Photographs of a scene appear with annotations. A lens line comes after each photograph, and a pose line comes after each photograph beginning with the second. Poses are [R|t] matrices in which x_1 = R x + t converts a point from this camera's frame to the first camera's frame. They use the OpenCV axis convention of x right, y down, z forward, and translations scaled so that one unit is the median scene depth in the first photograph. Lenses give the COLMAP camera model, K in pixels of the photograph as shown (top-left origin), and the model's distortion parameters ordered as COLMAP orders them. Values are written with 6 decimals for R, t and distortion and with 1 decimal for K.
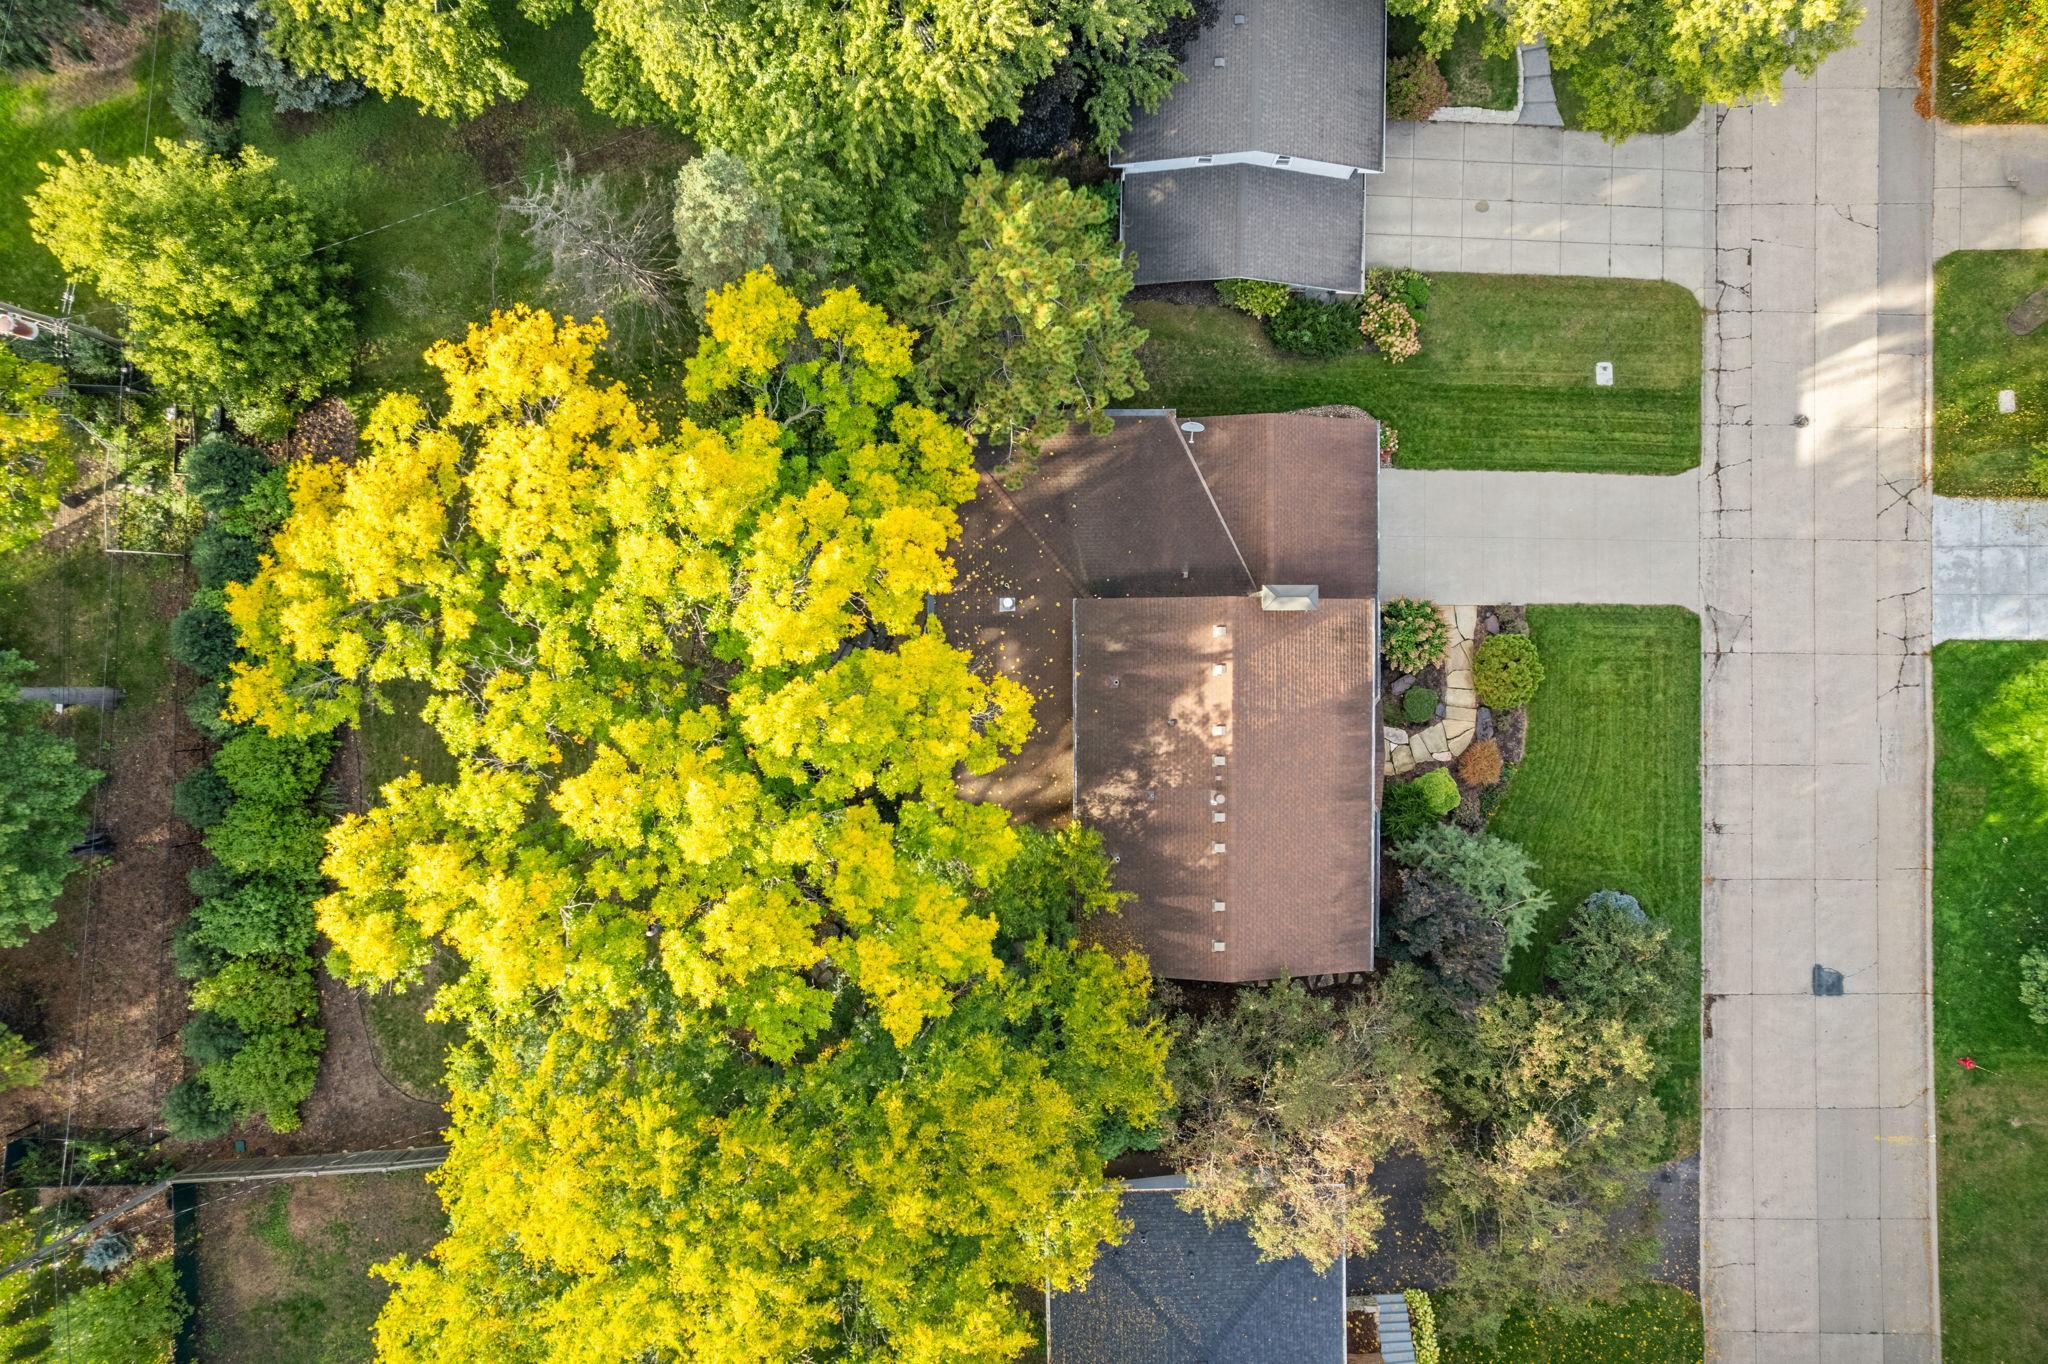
lens RADIAL K [[1324.1, 0, 1024.0], [0, 1324.1, 682.0], [0, 0, 1]] dist [-0.073662, 0.071171]
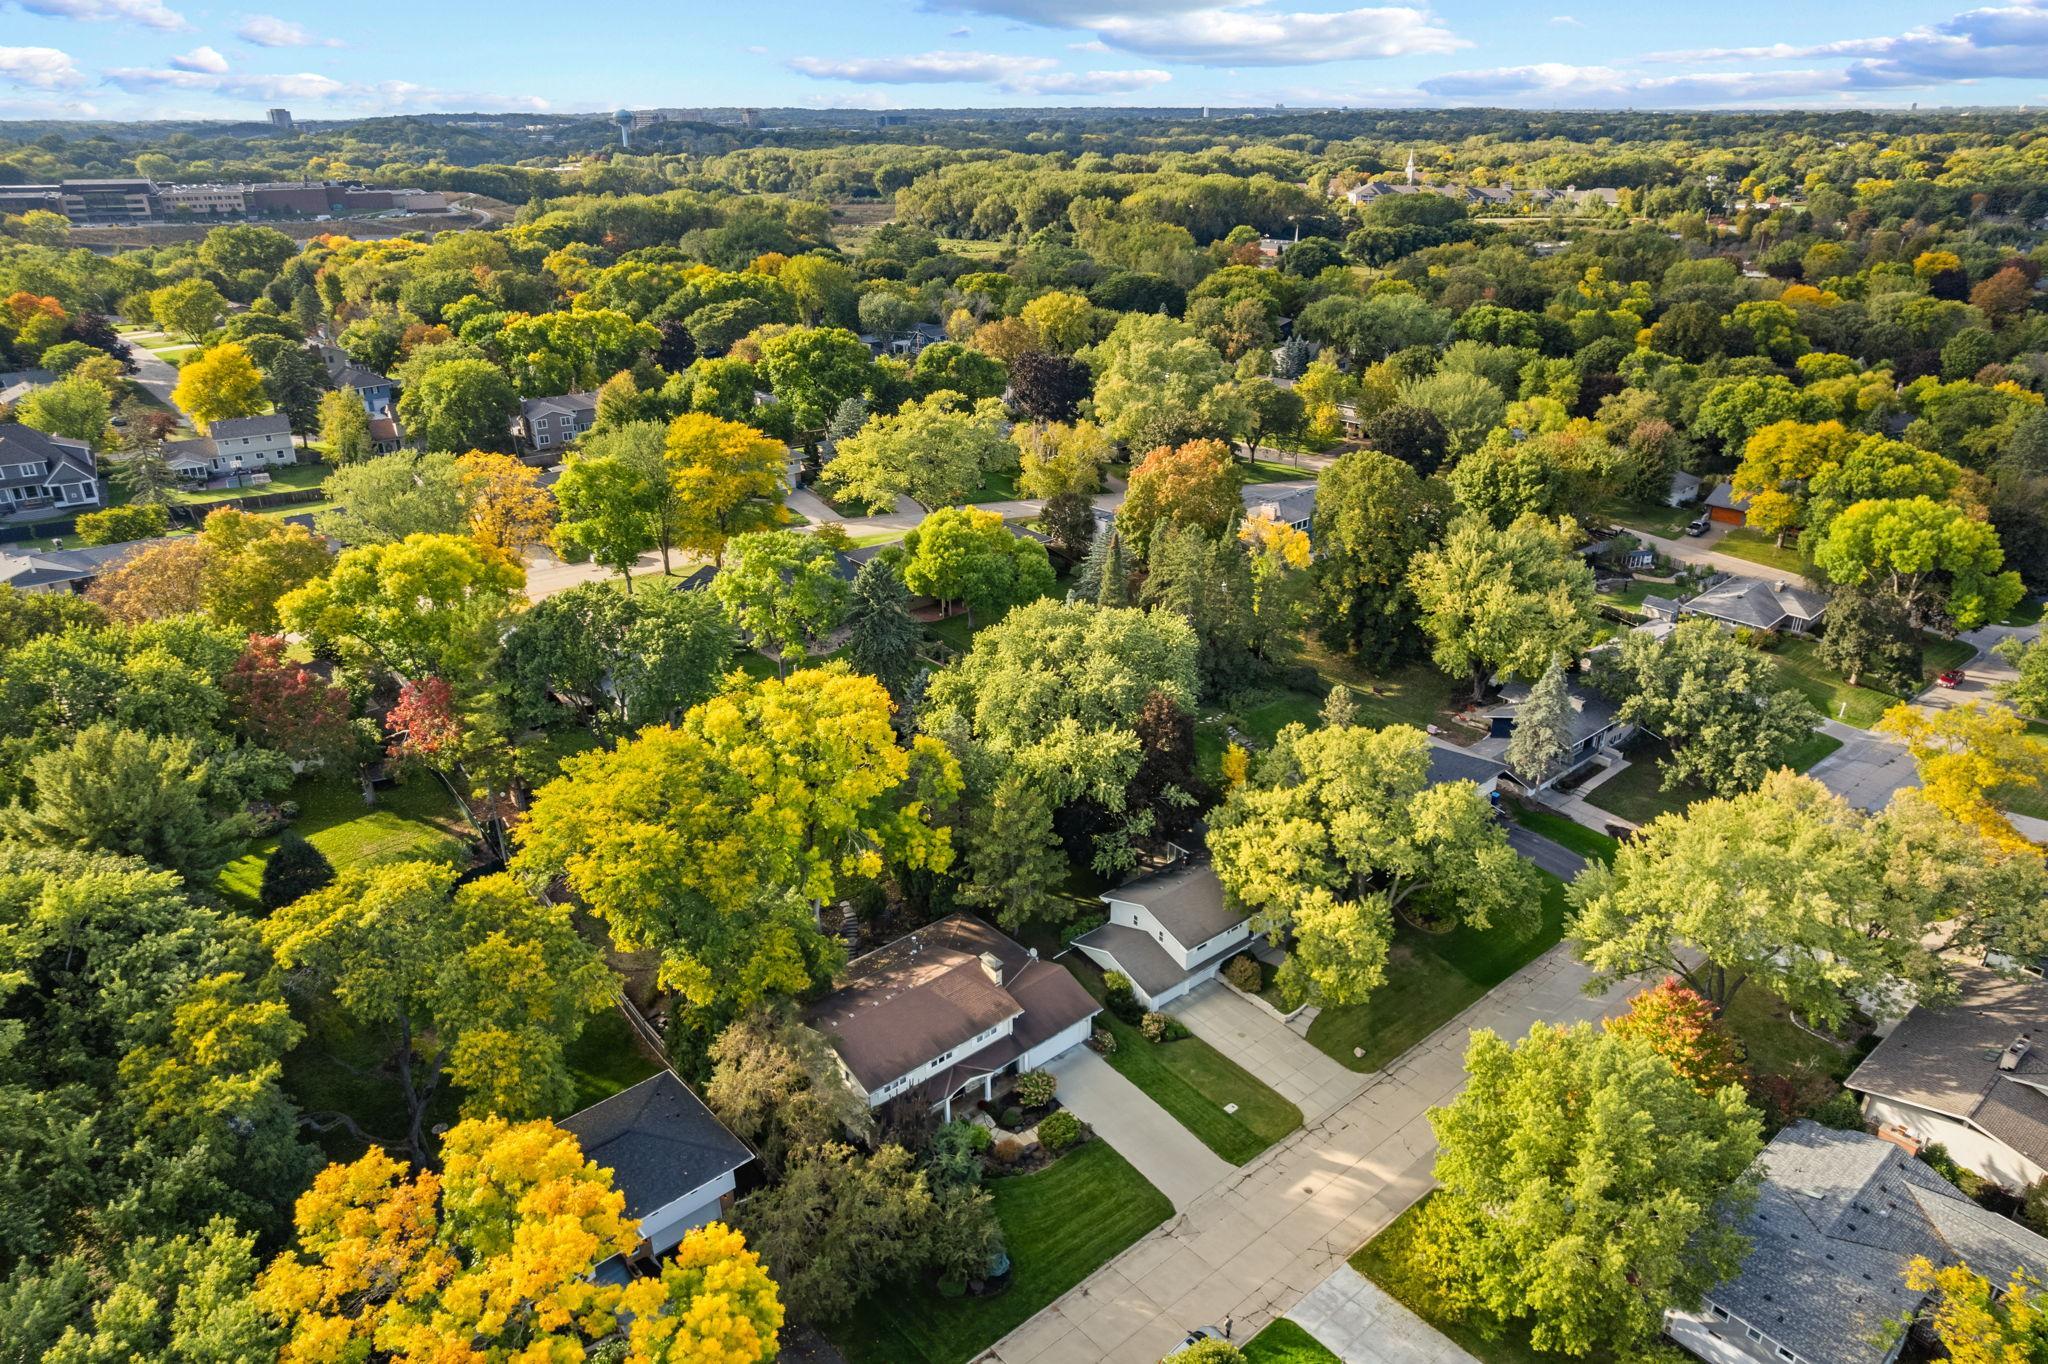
lens RADIAL K [[1324.1, 0, 1024.0], [0, 1324.1, 682.0], [0, 0, 1]] dist [-0.073662, 0.071171]
pose [[0.650699, 0.303767, -0.695929, 1.304592], [-0.759331, 0.256891, -0.597849, 0.869372], [-0.002829, 0.917460, 0.397818, -0.215151]]
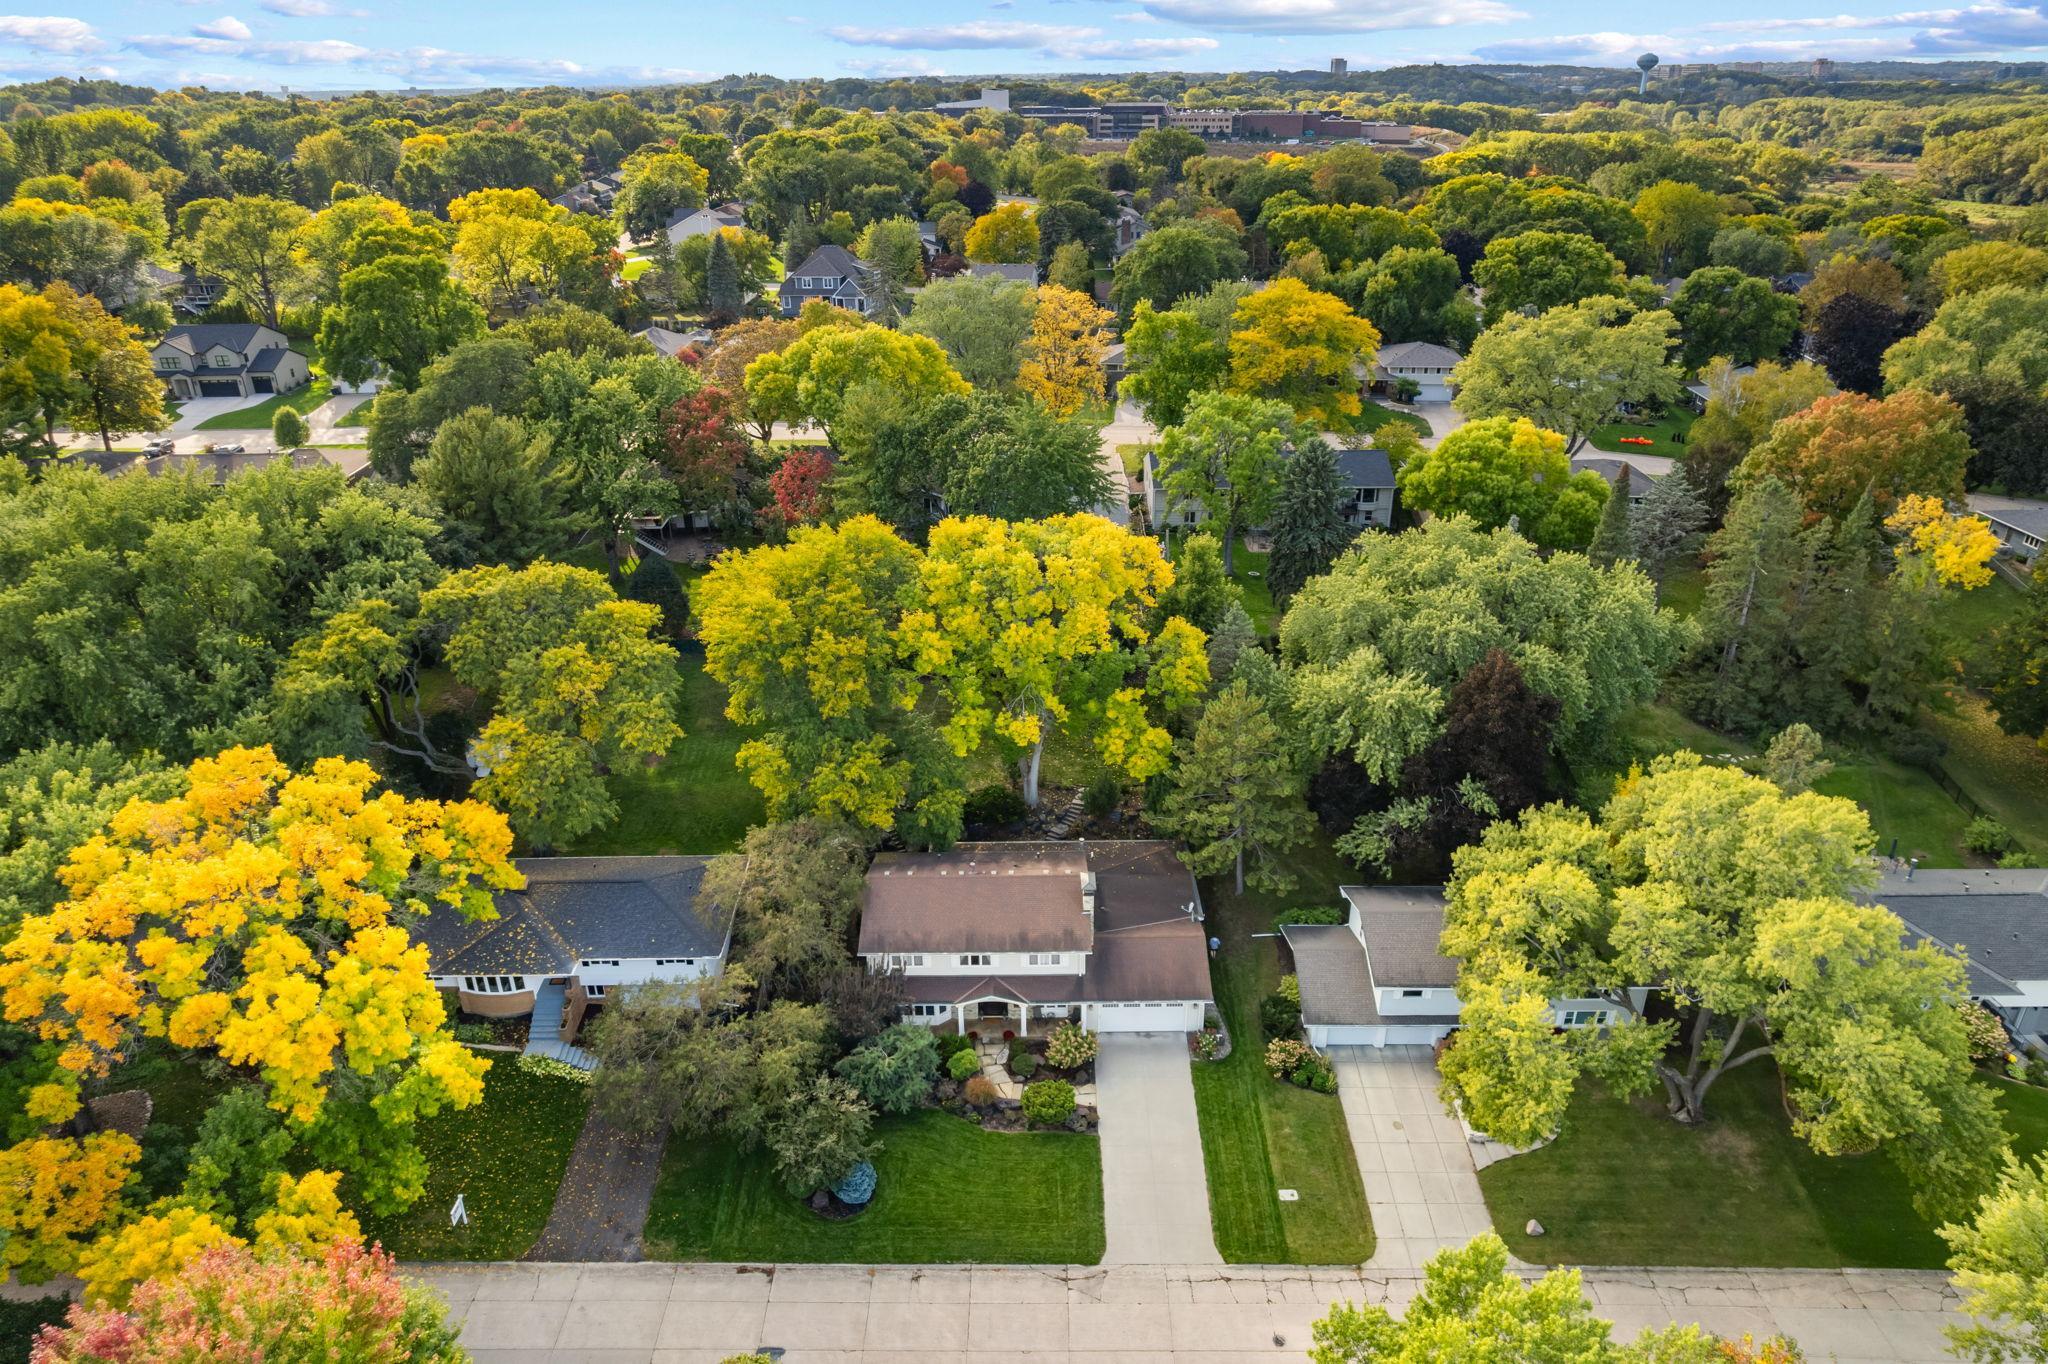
lens RADIAL K [[1324.1, 0, 1024.0], [0, 1324.1, 682.0], [0, 0, 1]] dist [-0.073662, 0.071171]
pose [[-0.001673, 0.424892, -0.905243, 1.364996], [-0.999997, -0.002495, 0.000677, 0.016836], [-0.001971, 0.905241, 0.424895, 0.023482]]
